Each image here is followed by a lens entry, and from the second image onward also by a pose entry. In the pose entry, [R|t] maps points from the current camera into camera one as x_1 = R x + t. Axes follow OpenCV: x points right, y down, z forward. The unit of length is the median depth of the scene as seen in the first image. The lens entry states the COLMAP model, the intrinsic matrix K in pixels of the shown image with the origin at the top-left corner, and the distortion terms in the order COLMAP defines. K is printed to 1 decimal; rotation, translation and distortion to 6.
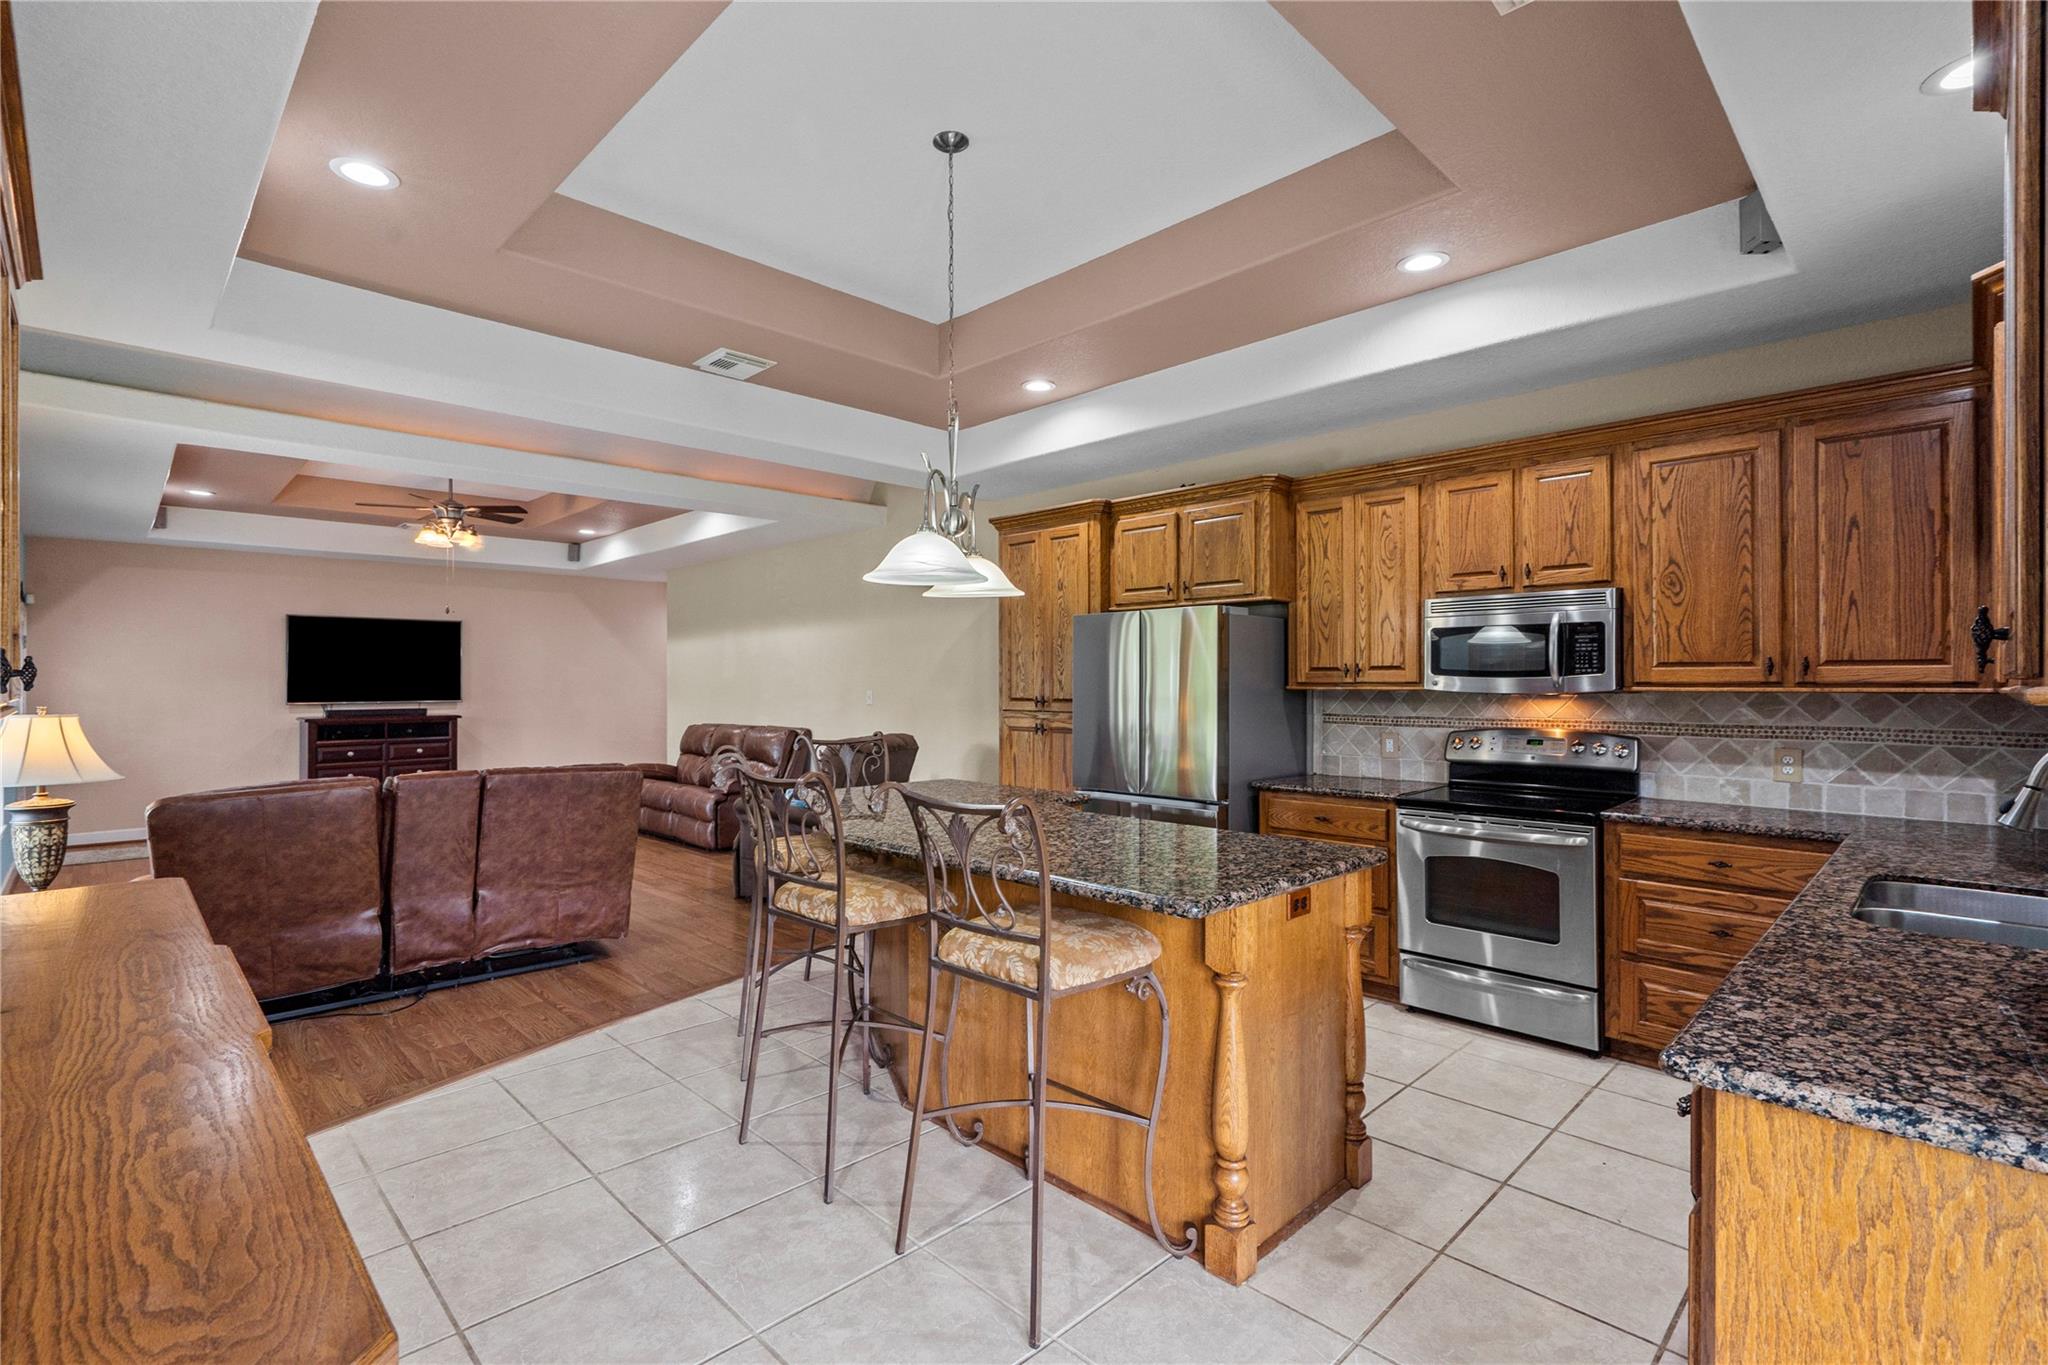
lens RADIAL K [[945.5, 0, 1025.2], [0, 945.5, 692.7], [0, 0, 1]] dist [-0.003789, 0.001027]
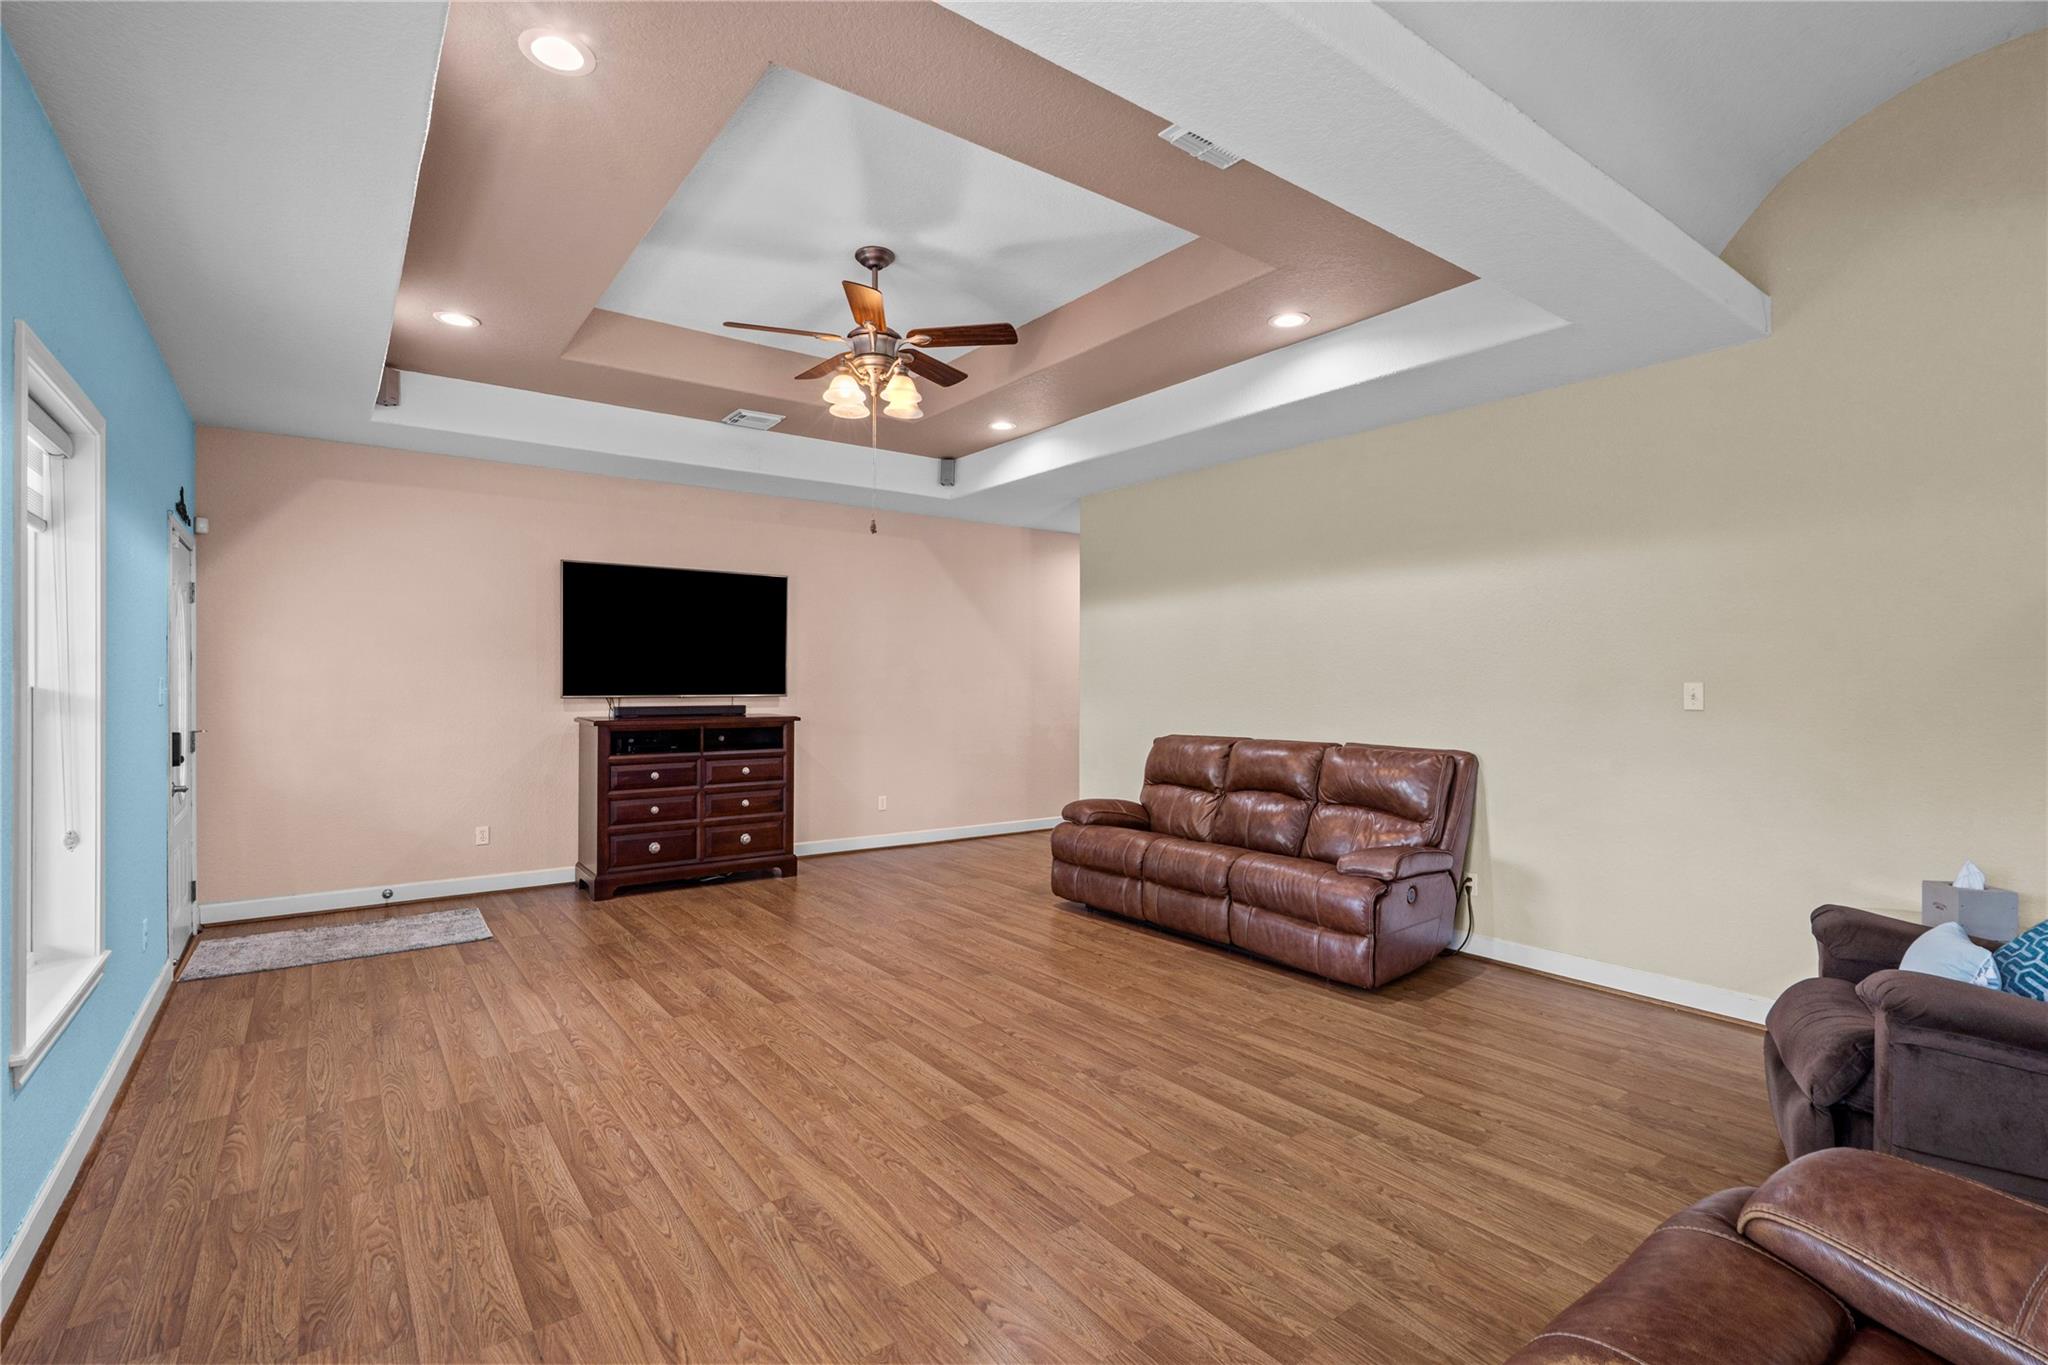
lens RADIAL K [[945.5, 0, 998.9], [0, 945.5, 698.4], [0, 0, 1]] dist [-0.003789, 0.001027]
pose [[0.987815, 0.003687, -0.155590, -0.415215], [-0.000963, 0.999845, 0.017578, -0.000613], [0.155630, -0.017214, 0.987665, 0.431985]]
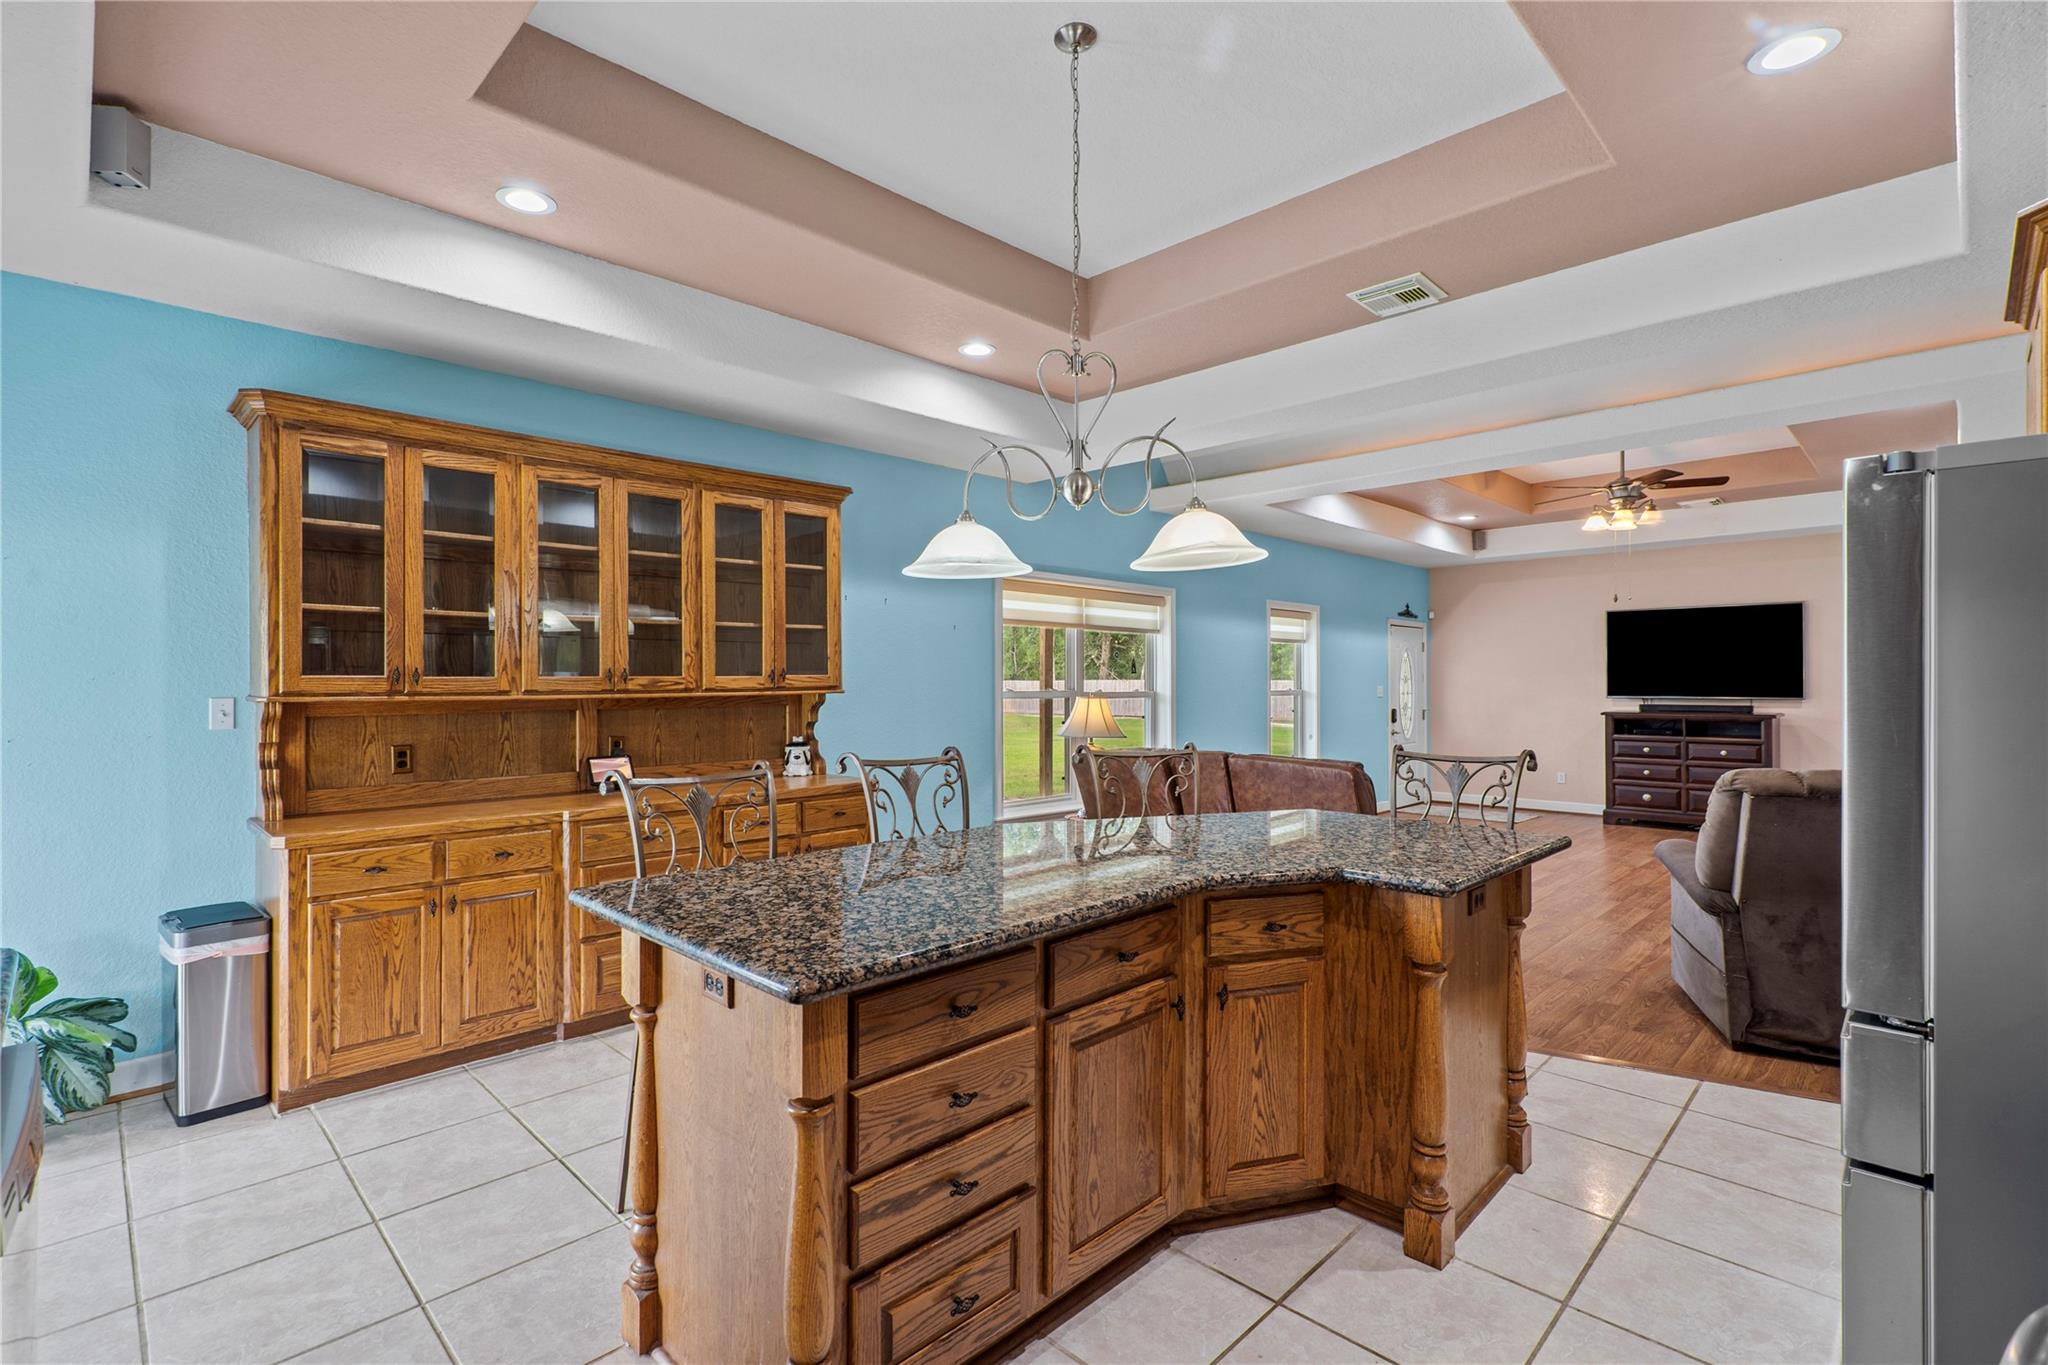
lens RADIAL K [[945.5, 0, 1030.2], [0, 945.5, 685.0], [0, 0, 1]] dist [-0.003789, 0.001027]
pose [[0.023554, -0.001195, -0.999722, 0.264605], [0.000311, 0.999999, -0.001188, -0.002493], [0.999723, -0.000283, 0.023555, 0.370580]]
